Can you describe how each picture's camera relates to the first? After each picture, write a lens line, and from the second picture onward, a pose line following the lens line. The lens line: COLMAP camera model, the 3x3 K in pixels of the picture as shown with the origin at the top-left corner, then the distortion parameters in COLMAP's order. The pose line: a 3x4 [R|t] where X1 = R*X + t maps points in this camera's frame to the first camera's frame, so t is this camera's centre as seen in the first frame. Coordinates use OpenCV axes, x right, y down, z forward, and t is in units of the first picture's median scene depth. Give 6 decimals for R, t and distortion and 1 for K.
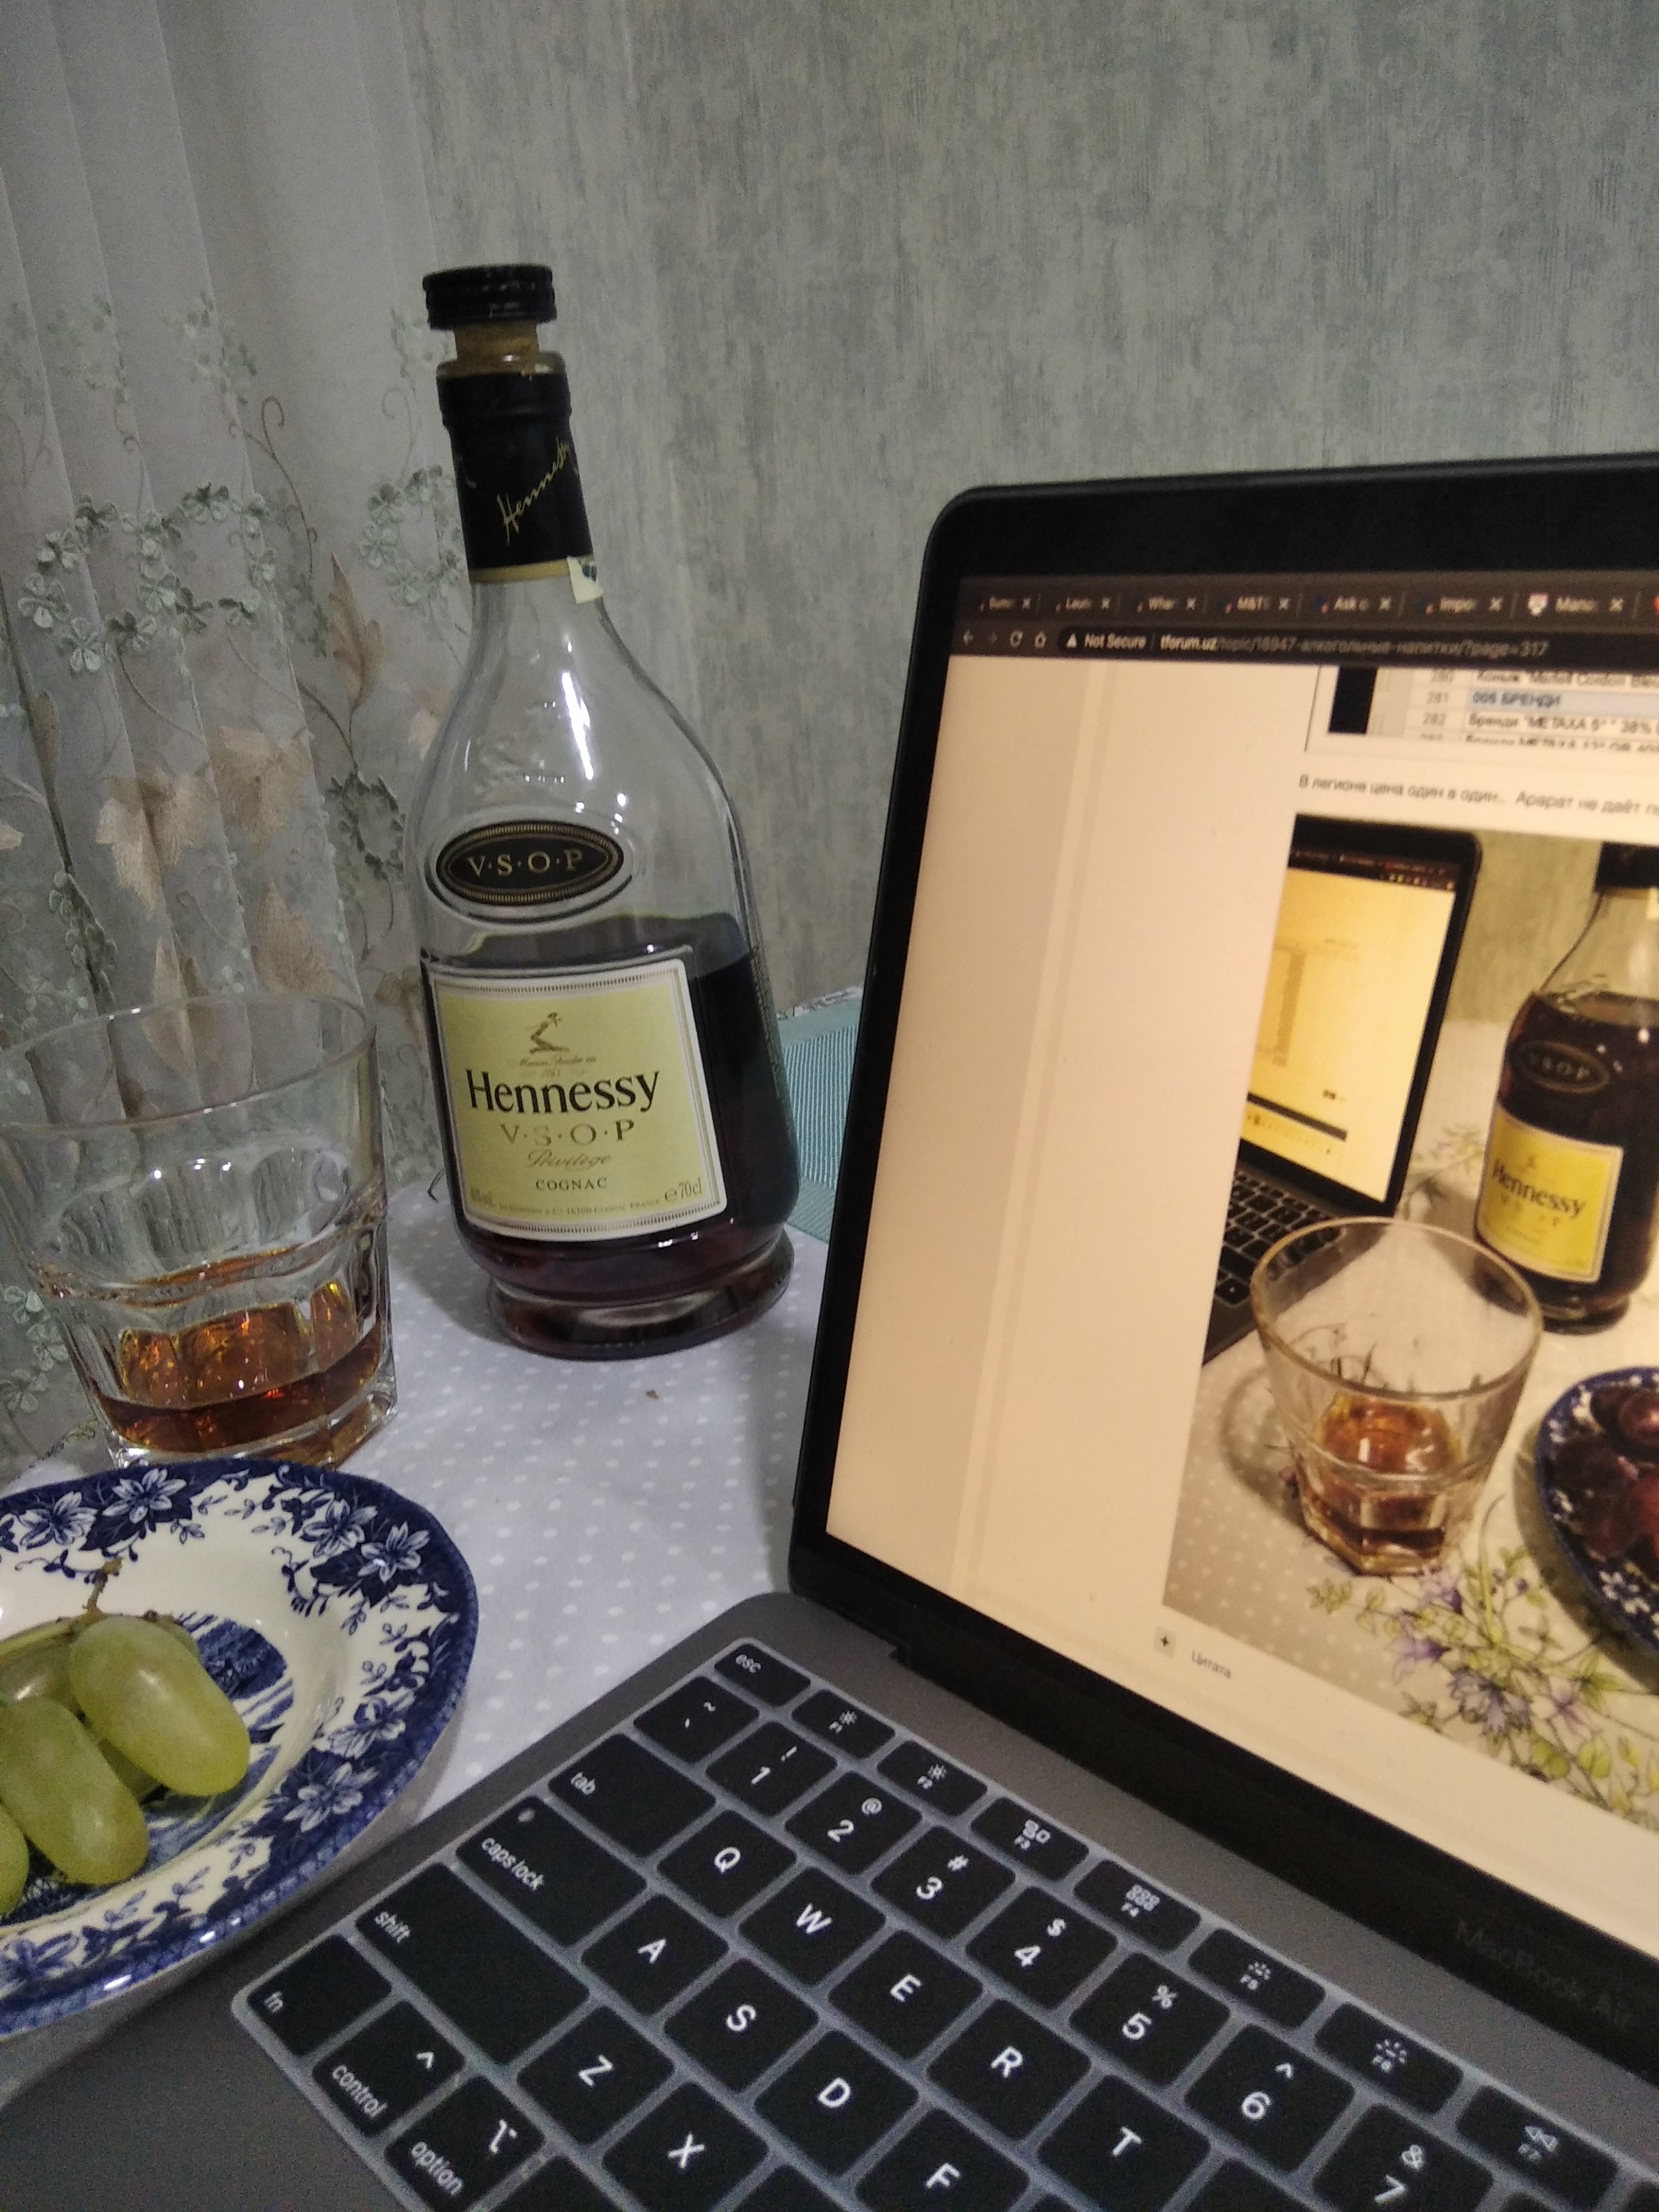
lens RADIAL K [[1790.6, 0, 828.6], [0, 1790.6, 1113.3], [0, 0, 1]] dist [0.017721, -0.042816]
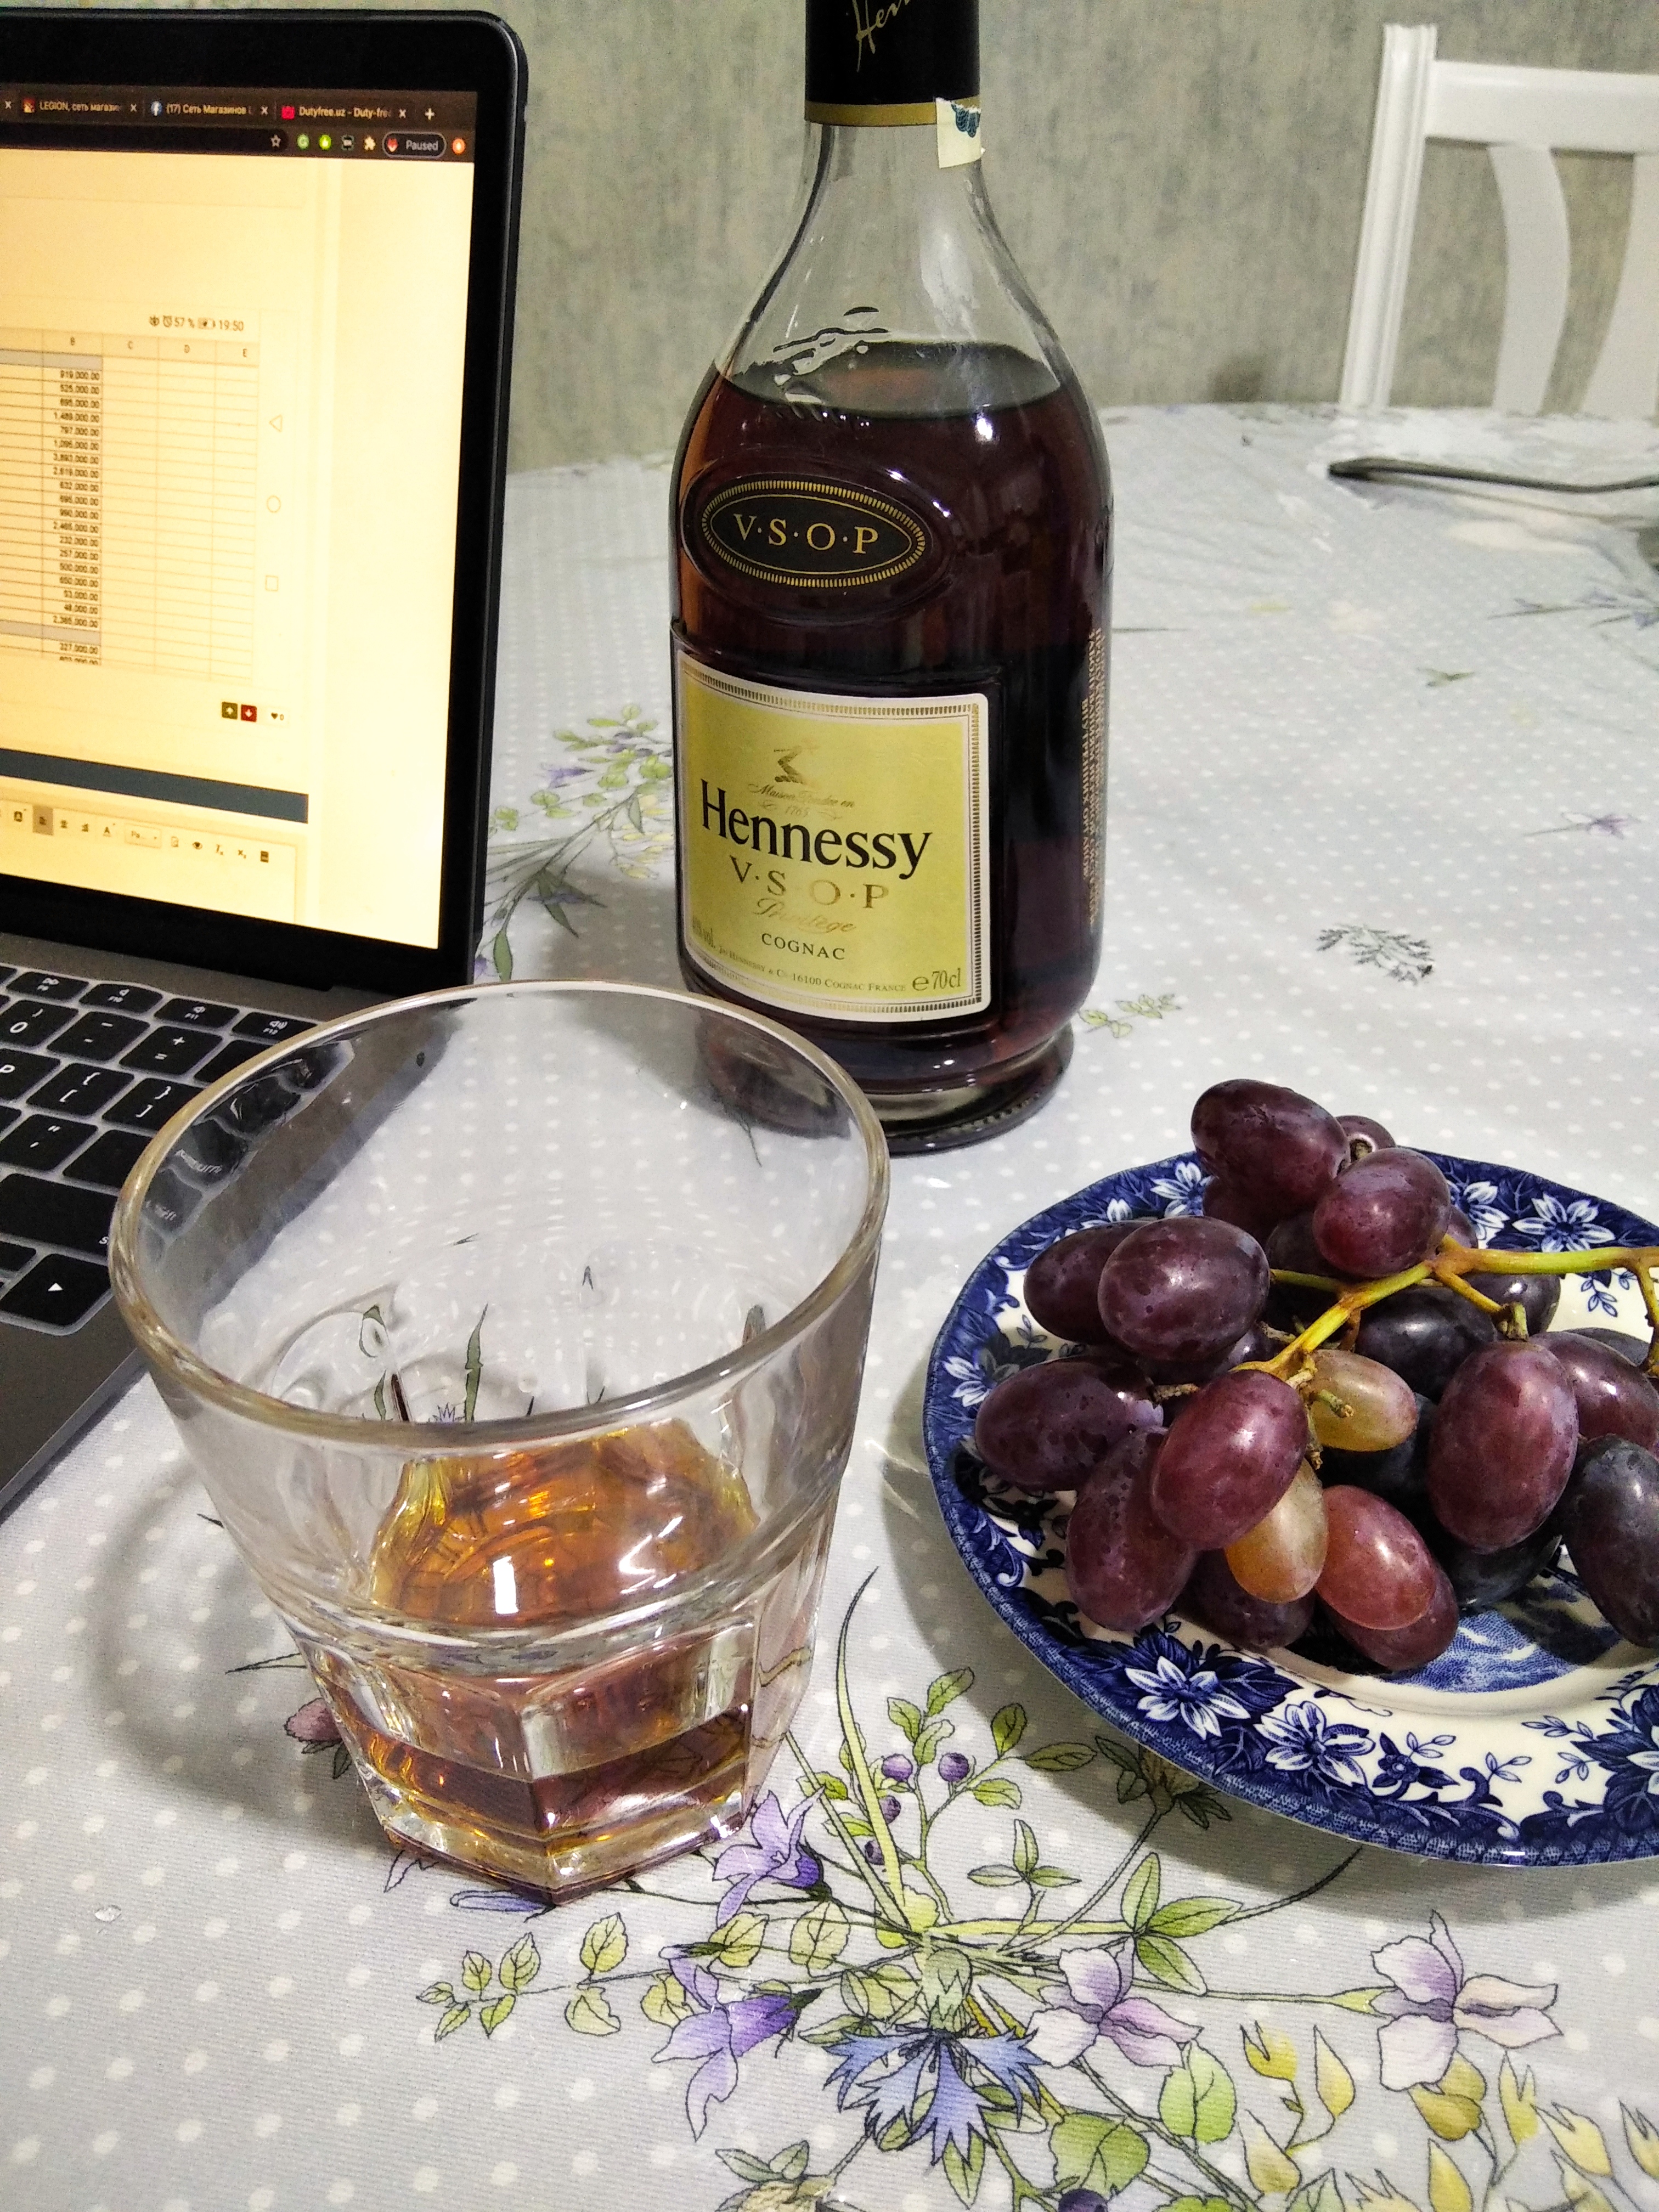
lens RADIAL K [[1790.6, 0, 834.5], [0, 1790.6, 1124.4], [0, 0, 1]] dist [0.017721, -0.042816]
pose [[0.702162, -0.132584, 0.699564, 0.092988], [0.199961, 0.979689, -0.015029, 0.114877], [-0.683363, 0.150438, 0.714412, 0.690436]]
